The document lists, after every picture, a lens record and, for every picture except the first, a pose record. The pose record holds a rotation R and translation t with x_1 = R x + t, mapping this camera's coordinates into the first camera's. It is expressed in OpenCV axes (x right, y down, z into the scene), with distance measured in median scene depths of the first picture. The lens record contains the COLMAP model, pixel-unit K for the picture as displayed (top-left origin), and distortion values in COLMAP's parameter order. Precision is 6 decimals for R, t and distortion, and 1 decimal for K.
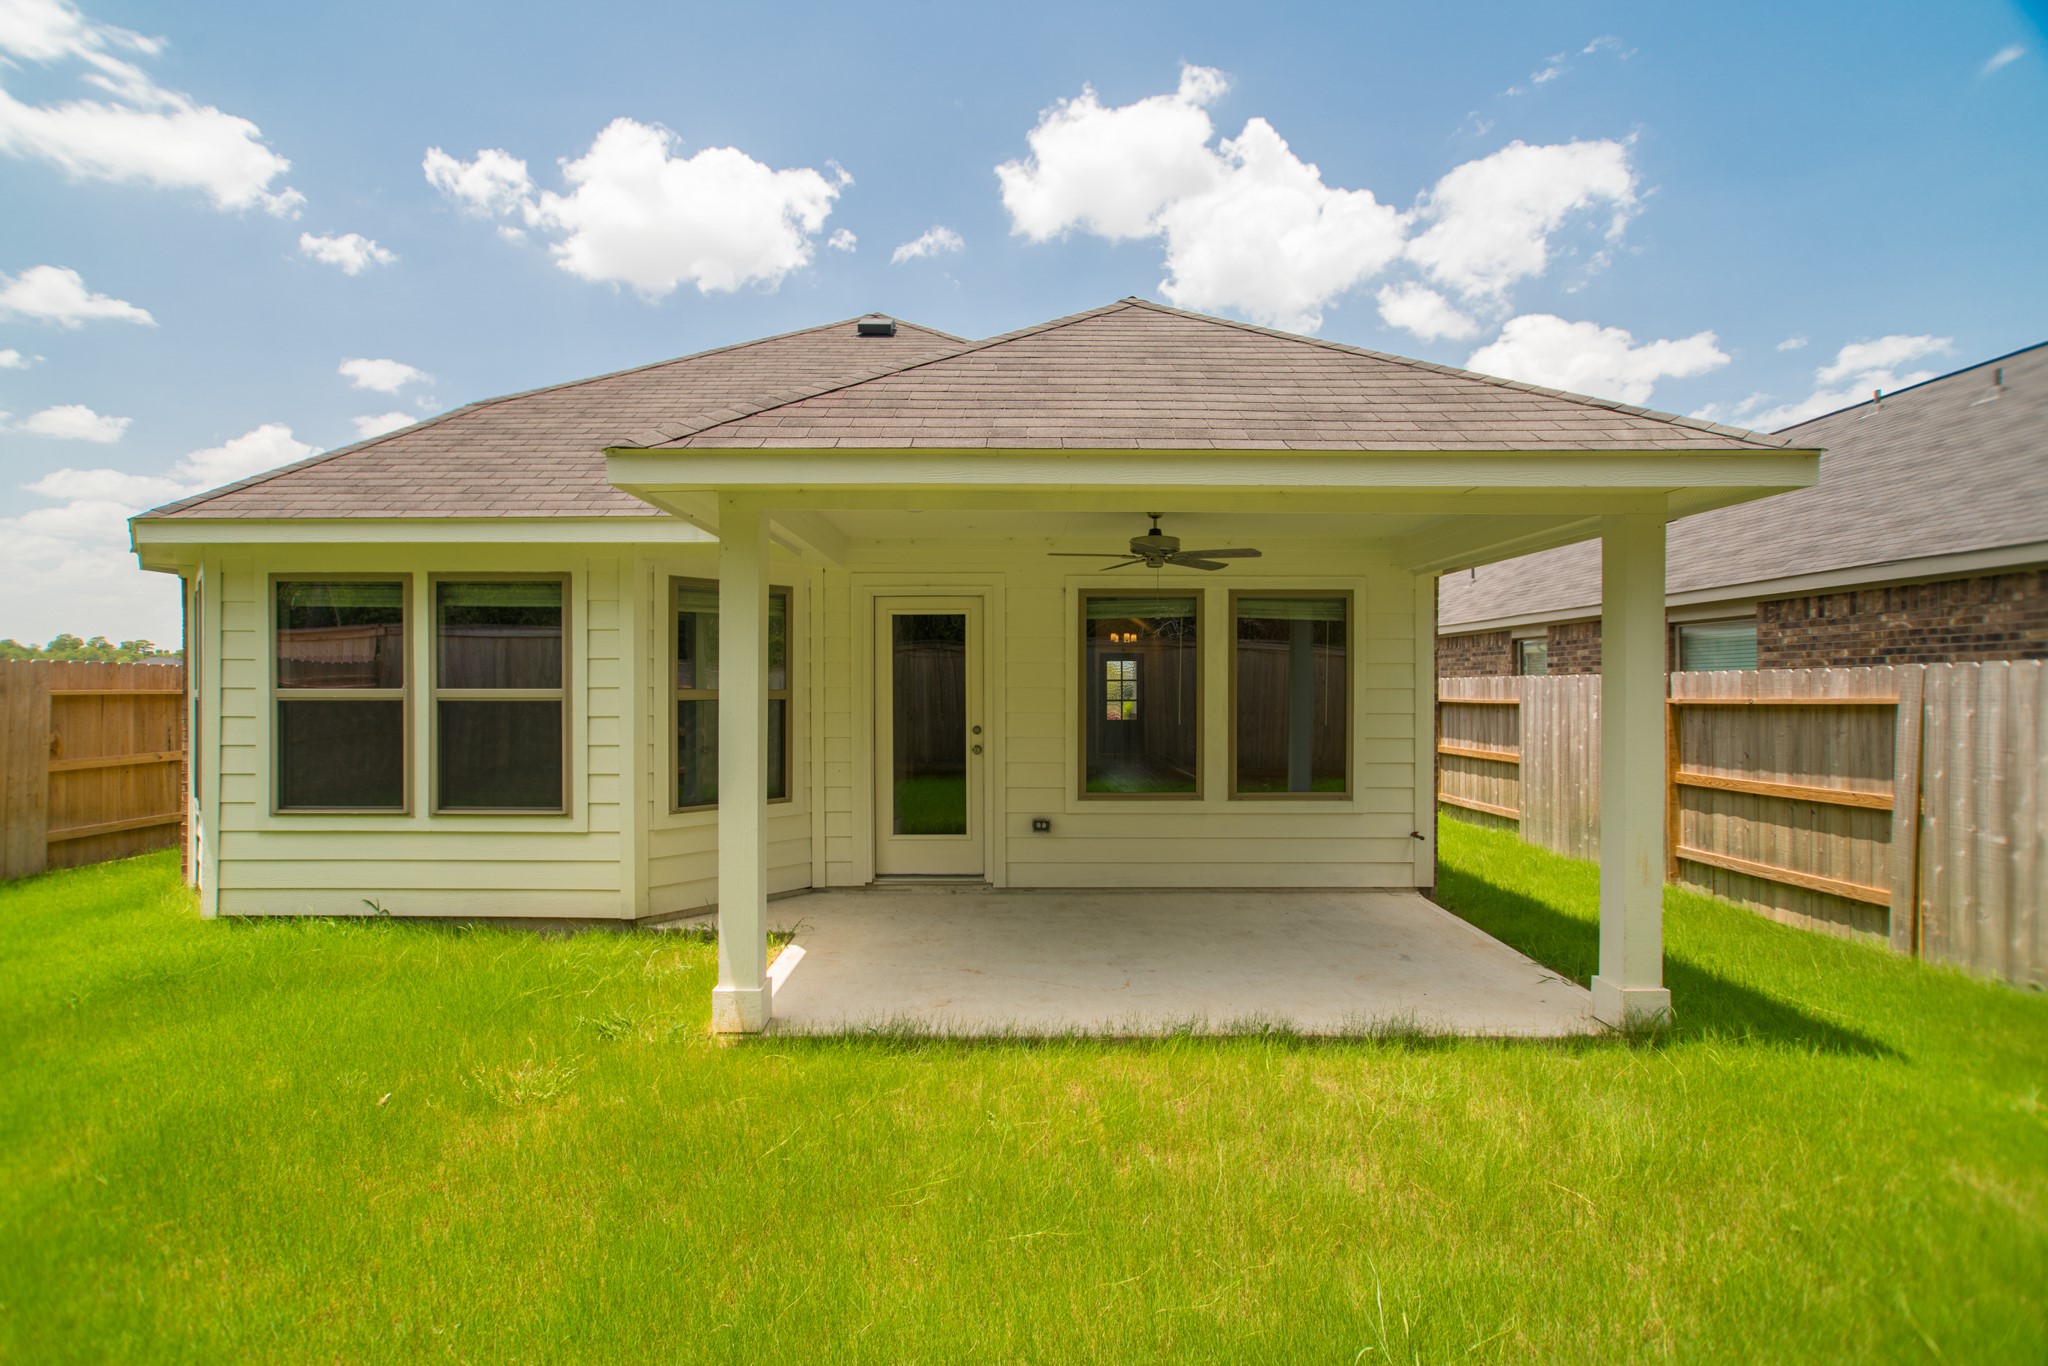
lens RADIAL K [[888.5, 0, 1006.0], [0, 888.5, 680.1], [0, 0, 1]] dist [-0.016243, 0.010170]
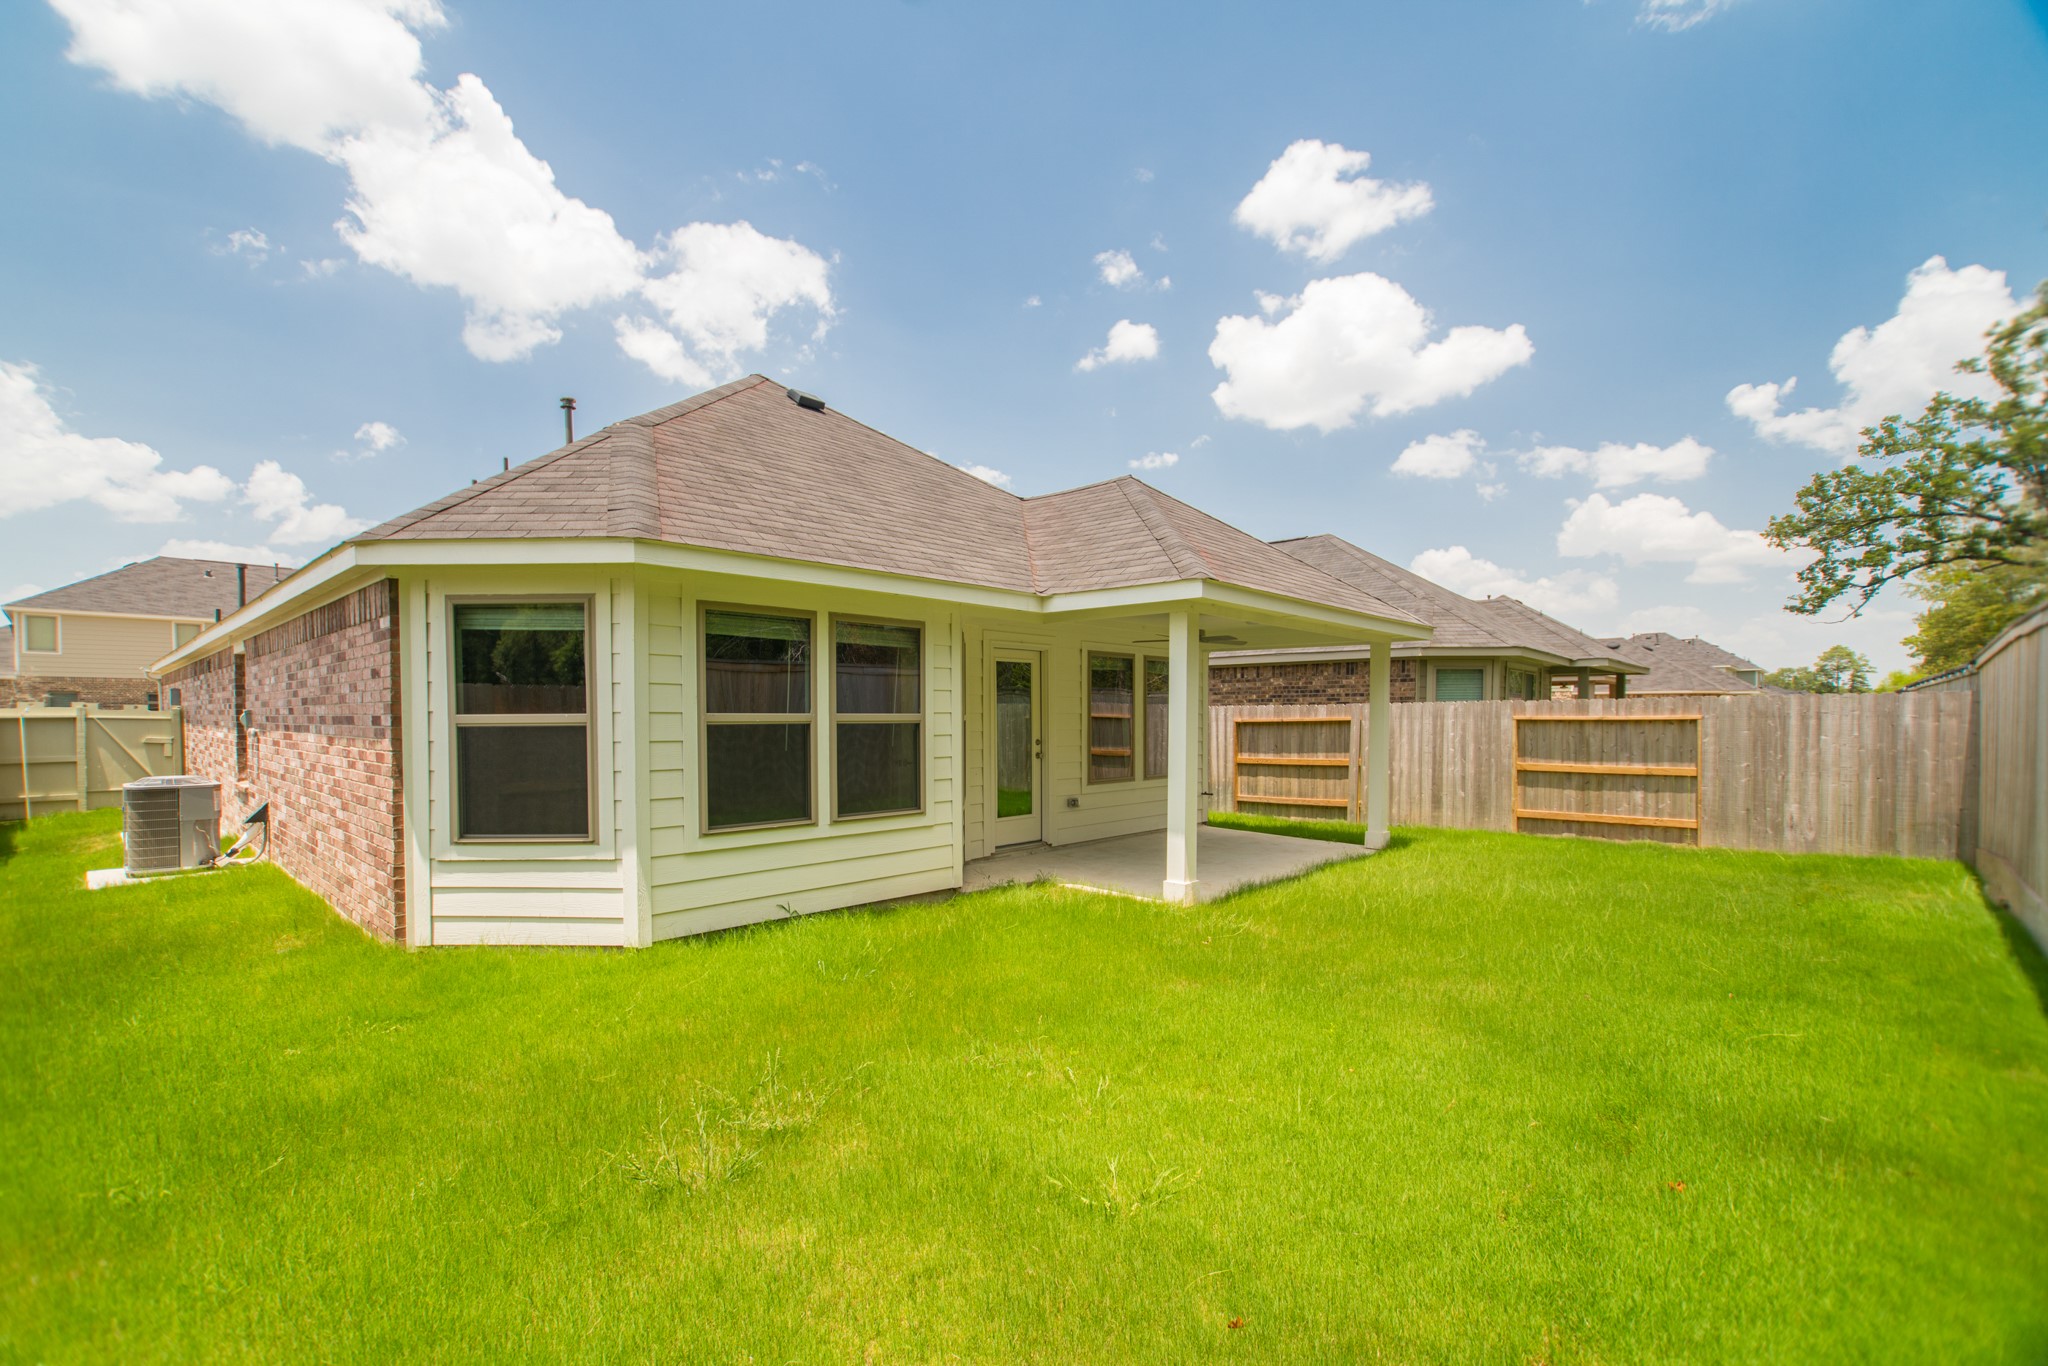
lens RADIAL K [[888.5, 0, 987.4], [0, 888.5, 721.6], [0, 0, 1]] dist [-0.016243, 0.010170]
pose [[0.693652, -0.005519, 0.720289, -1.146868], [-0.005176, 0.999907, 0.012646, 0.004134], [-0.720292, -0.012500, 0.693558, 0.039463]]
